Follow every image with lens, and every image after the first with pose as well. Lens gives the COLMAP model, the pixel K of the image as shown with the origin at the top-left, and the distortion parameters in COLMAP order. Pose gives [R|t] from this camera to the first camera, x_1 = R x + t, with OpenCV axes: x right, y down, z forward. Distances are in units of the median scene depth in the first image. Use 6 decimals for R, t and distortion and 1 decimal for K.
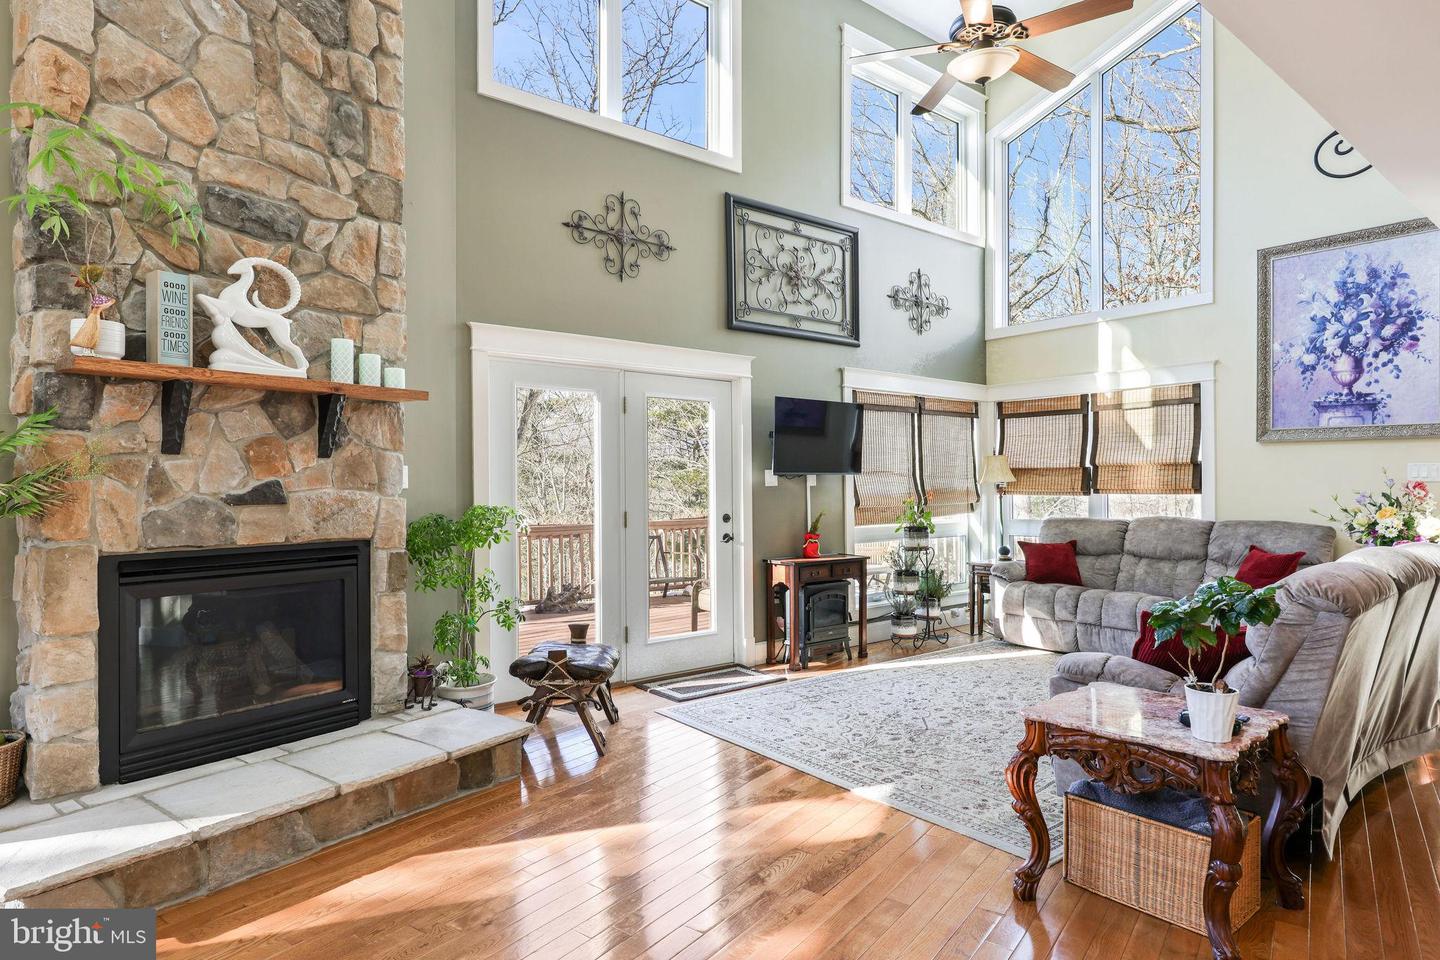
lens RADIAL K [[805.8, 0, 714.7], [0, 805.8, 483.8], [0, 0, 1]] dist [-0.001138, 0.000716]
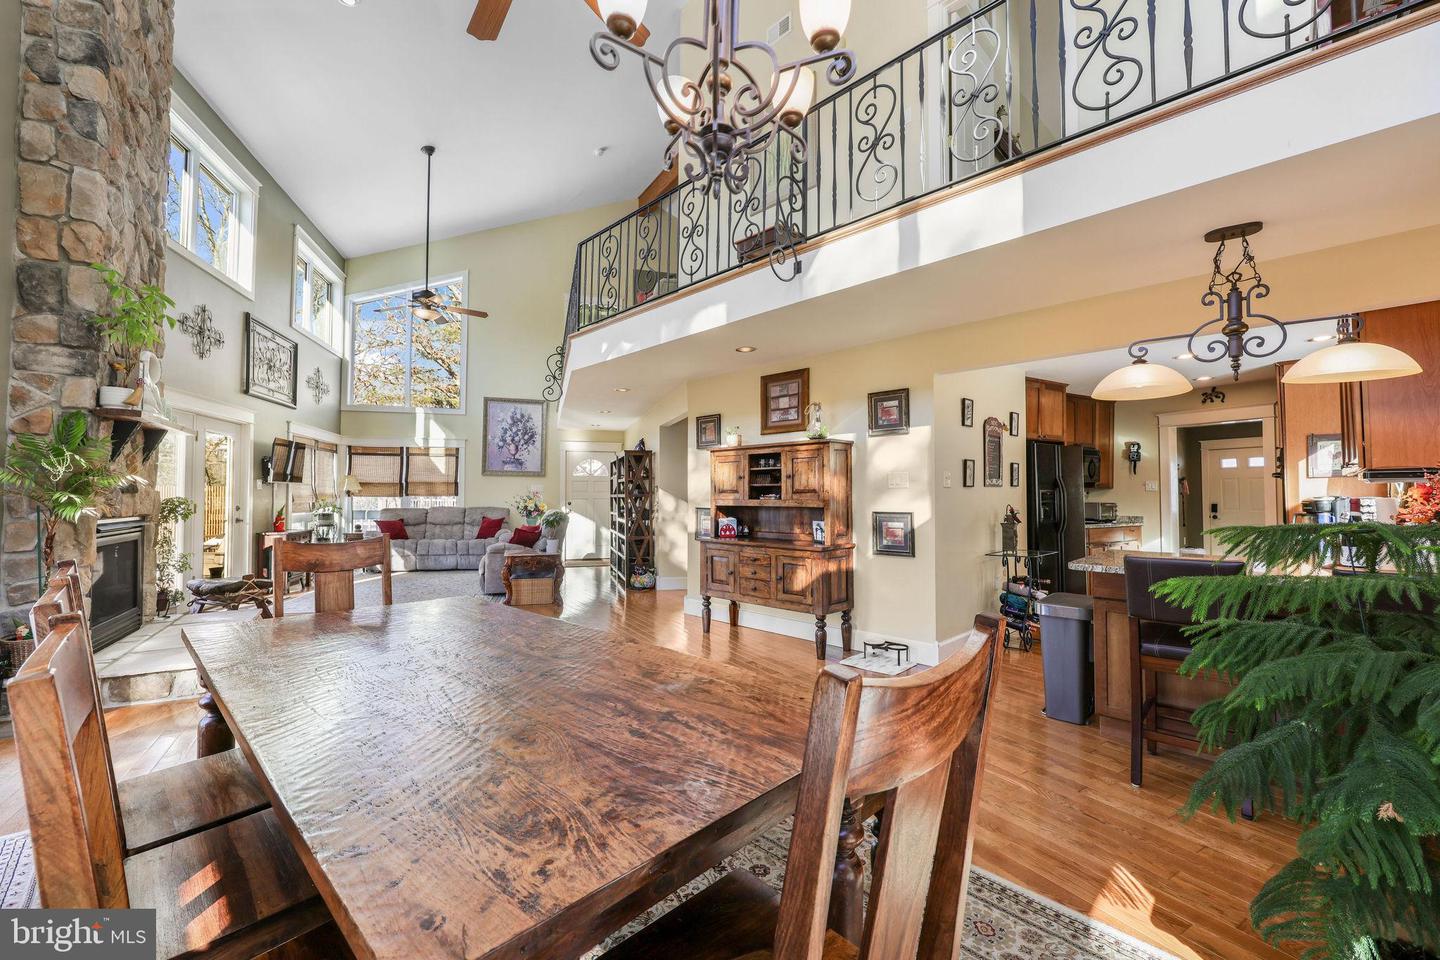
lens RADIAL K [[583.5, 0, 713.5], [0, 583.5, 479.1], [0, 0, 1]] dist [-0.001137, -0.000236]
pose [[0.392393, 0.033904, 0.919173, -1.067833], [-0.006571, 0.999398, -0.034058, 0.026818], [-0.919774, 0.007324, 0.392380, -0.539311]]
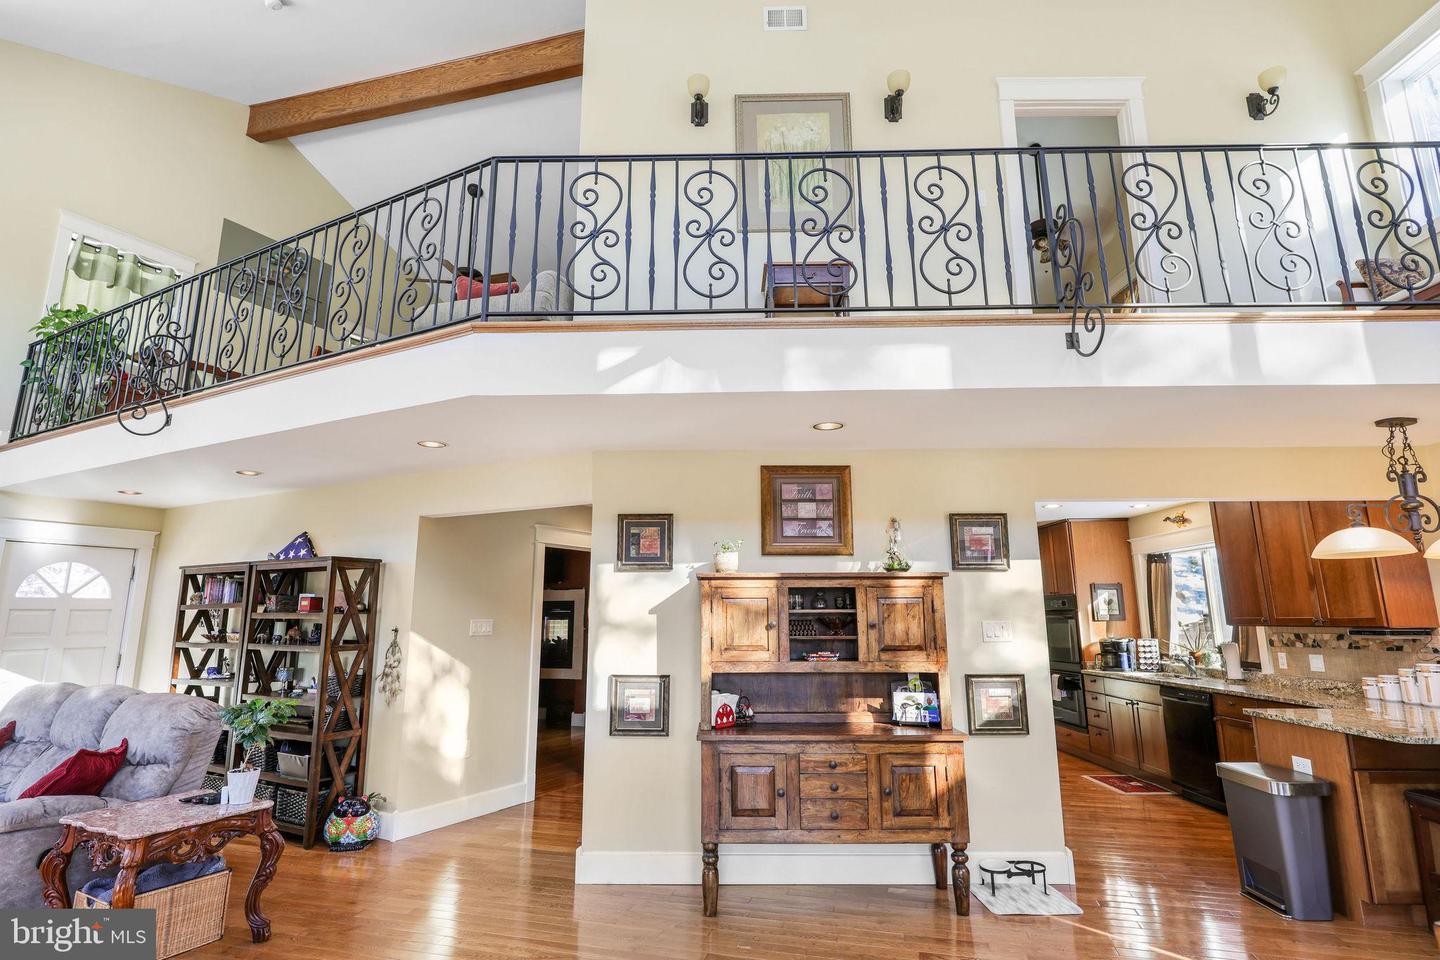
lens RADIAL K [[714.0, 0, 717.4], [0, 714.0, 479.7], [0, 0, 1]] dist [0.000332, 0.000185]
pose [[-0.360615, 0.186152, 0.913950, -0.734089], [0.001364, 0.979986, -0.199063, -0.023774], [-0.932714, -0.070538, -0.353651, 0.385045]]
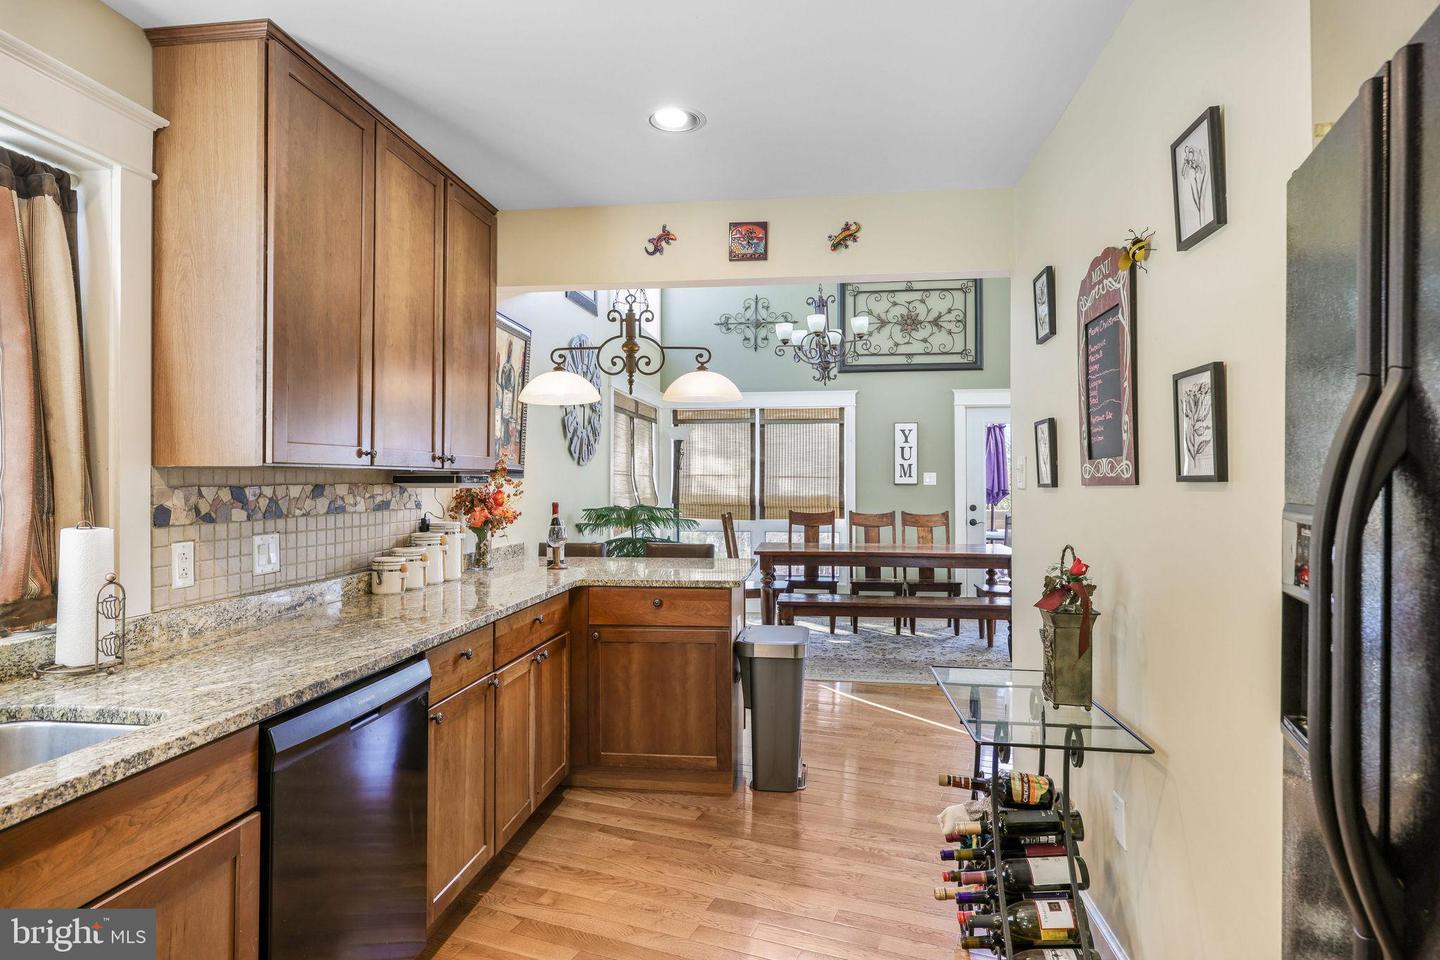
lens RADIAL K [[800.0, 0, 713.6], [0, 800.0, 476.6], [0, 0, 1]] dist [-0.001187, 0.000930]
pose [[0.243925, -0.001686, -0.969793, 0.873888], [0.001780, 0.999998, -0.001291, -0.011217], [0.969793, -0.001412, 0.243927, -0.998774]]
